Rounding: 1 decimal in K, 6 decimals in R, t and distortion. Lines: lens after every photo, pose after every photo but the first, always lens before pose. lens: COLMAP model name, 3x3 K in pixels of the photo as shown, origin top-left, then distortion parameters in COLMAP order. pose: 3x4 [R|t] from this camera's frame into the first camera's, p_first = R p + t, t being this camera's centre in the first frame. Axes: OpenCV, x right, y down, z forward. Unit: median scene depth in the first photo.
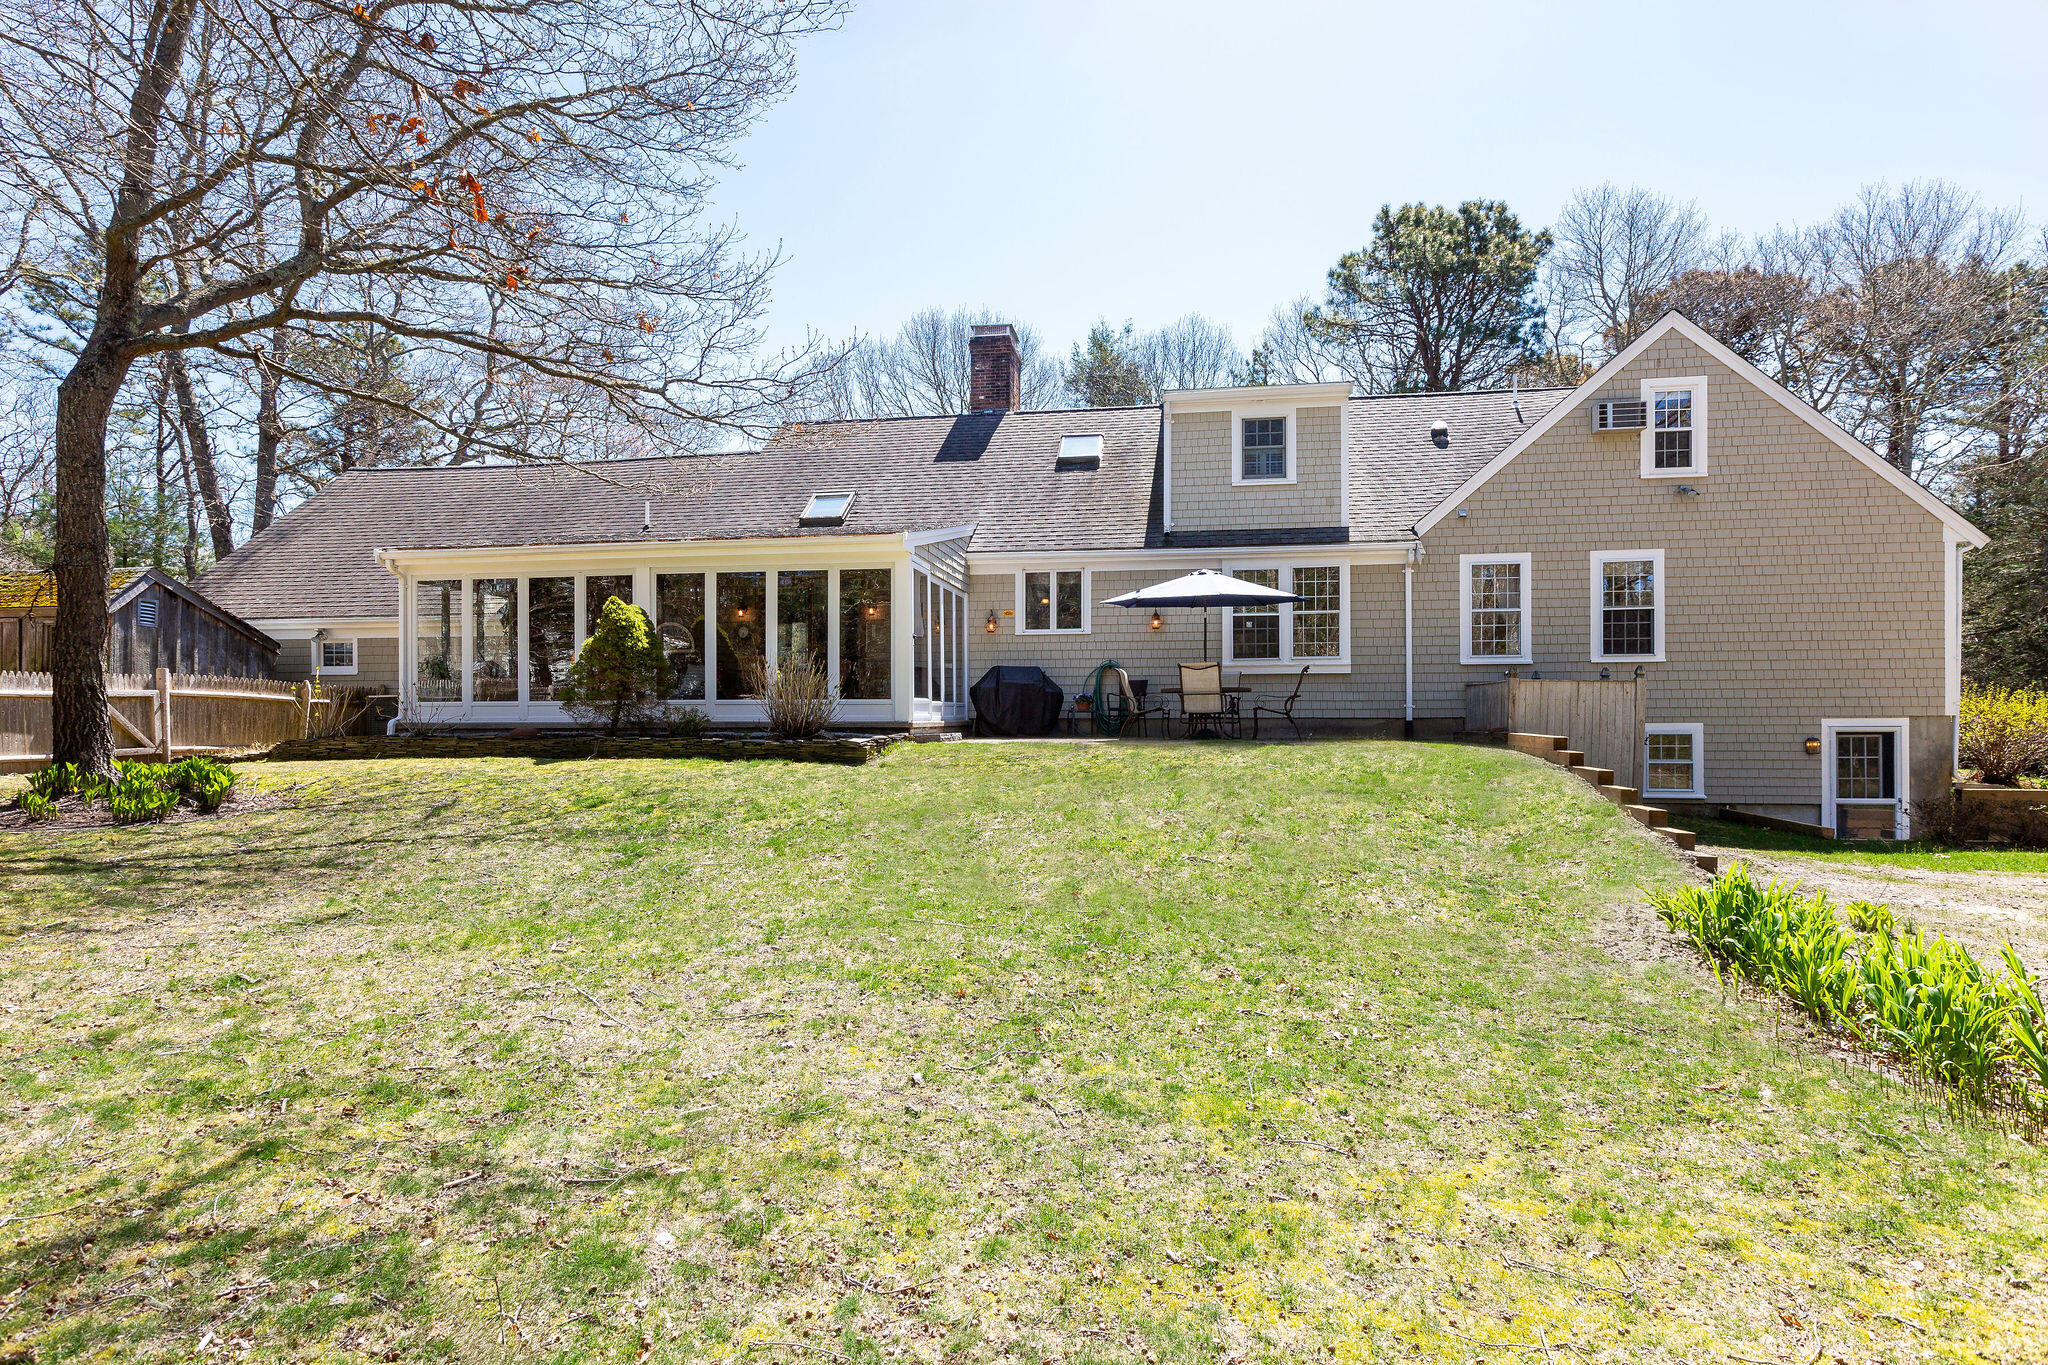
lens RADIAL K [[1000.9, 0, 1024.1], [0, 1000.9, 675.9], [0, 0, 1]] dist [-0.001285, -0.000065]
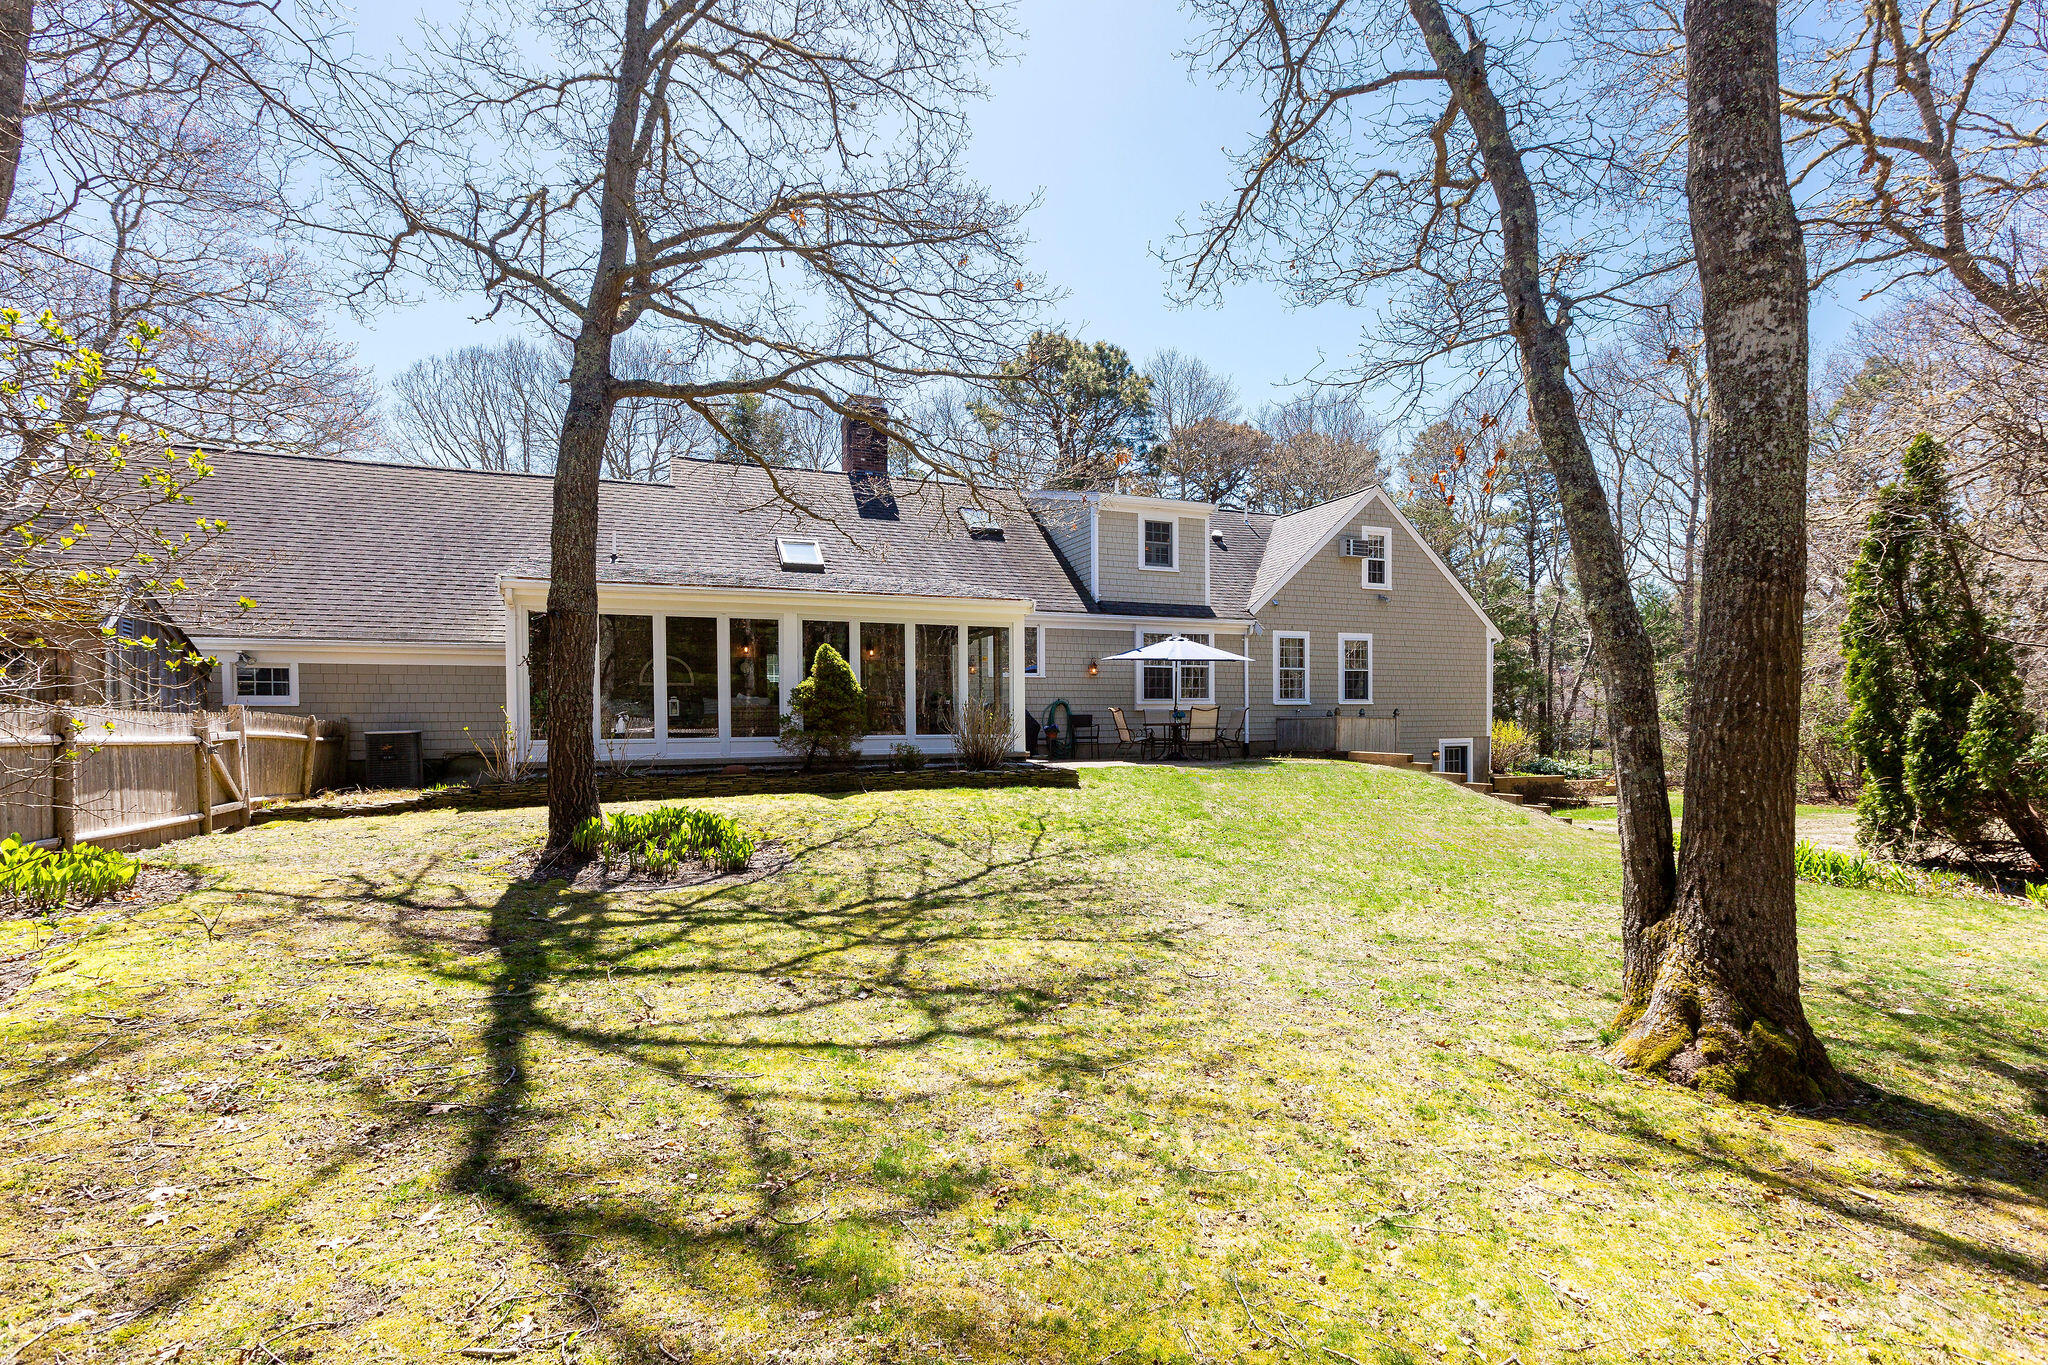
lens RADIAL K [[934.6, 0, 1019.1], [0, 934.6, 701.4], [0, 0, 1]] dist [0.001690, 0.000072]
pose [[0.857028, 0.008142, 0.515206, -0.609496], [-0.011571, 0.999927, 0.003447, -0.017314], [-0.515140, -0.008916, 0.857060, 0.009987]]
